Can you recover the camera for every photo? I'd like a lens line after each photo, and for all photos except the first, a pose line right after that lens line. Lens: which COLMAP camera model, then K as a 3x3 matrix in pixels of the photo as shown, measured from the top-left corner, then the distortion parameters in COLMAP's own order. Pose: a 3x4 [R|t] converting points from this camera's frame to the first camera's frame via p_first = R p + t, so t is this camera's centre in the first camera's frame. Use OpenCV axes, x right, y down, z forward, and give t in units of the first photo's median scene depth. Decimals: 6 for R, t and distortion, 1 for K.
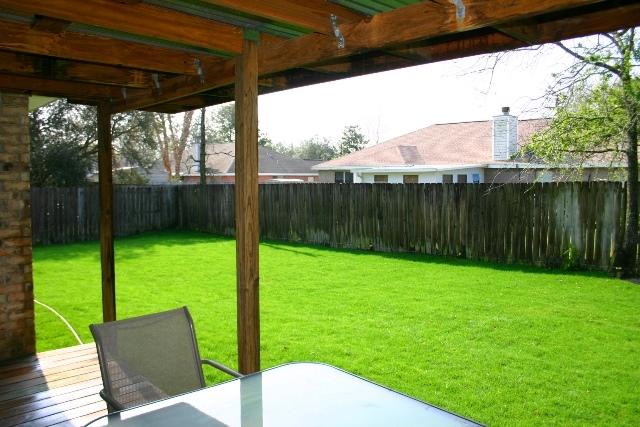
lens RADIAL K [[516.0, 0, 317.4], [0, 516.0, 212.3], [0, 0, 1]] dist [-0.156679, 0.130252]
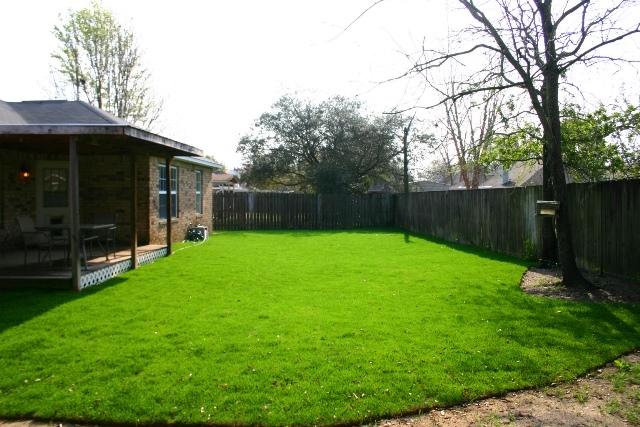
lens RADIAL K [[516.0, 0, 319.3], [0, 516.0, 211.0], [0, 0, 1]] dist [-0.156679, 0.130252]
pose [[0.732624, 0.024407, -0.680196, 0.519694], [-0.047509, 0.998753, -0.015334, 0.022256], [0.678974, 0.043549, 0.732870, -0.117737]]
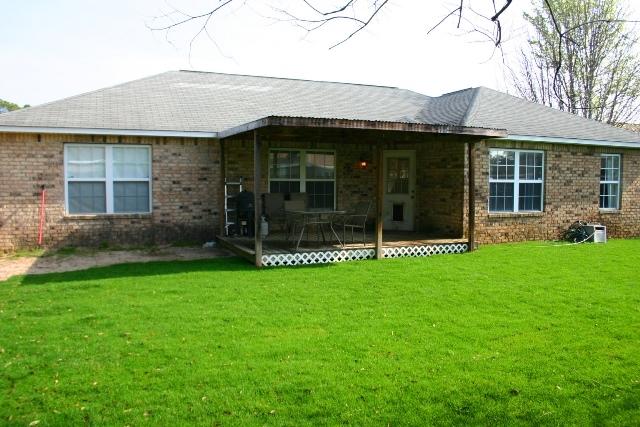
lens RADIAL K [[516.0, 0, 318.9], [0, 516.0, 209.2], [0, 0, 1]] dist [-0.156679, 0.130252]
pose [[-0.326002, 0.051658, -0.943957, 0.529707], [-0.067221, 0.994712, 0.077650, -0.005078], [0.942976, 0.088768, -0.320805, 0.276940]]
